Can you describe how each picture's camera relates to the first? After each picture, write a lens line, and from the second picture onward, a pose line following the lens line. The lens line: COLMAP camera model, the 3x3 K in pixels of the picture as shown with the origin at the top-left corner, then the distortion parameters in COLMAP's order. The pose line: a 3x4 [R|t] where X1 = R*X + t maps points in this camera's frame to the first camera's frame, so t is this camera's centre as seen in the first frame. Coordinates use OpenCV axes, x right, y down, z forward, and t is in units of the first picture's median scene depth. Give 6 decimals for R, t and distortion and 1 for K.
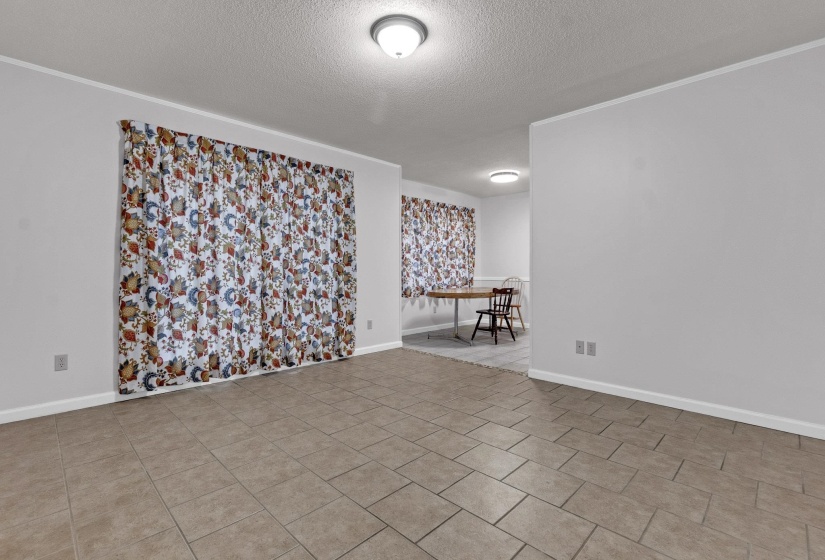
lens RADIAL K [[376.3, 0, 412.3], [0, 376.3, 276.3], [0, 0, 1]] dist [-0.001765, -0.000387]
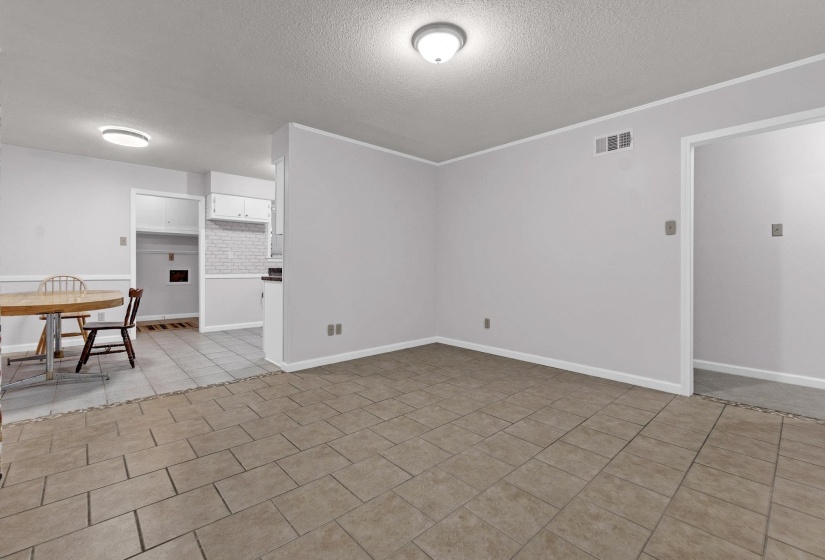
lens RADIAL K [[360.2, 0, 407.6], [0, 360.2, 267.6], [0, 0, 1]] dist [0.000360, 0.000376]
pose [[0.058326, -0.004305, 0.998288, -0.898207], [0.008166, 0.999959, 0.003835, -0.018271], [-0.998264, 0.007928, 0.058359, 0.887513]]
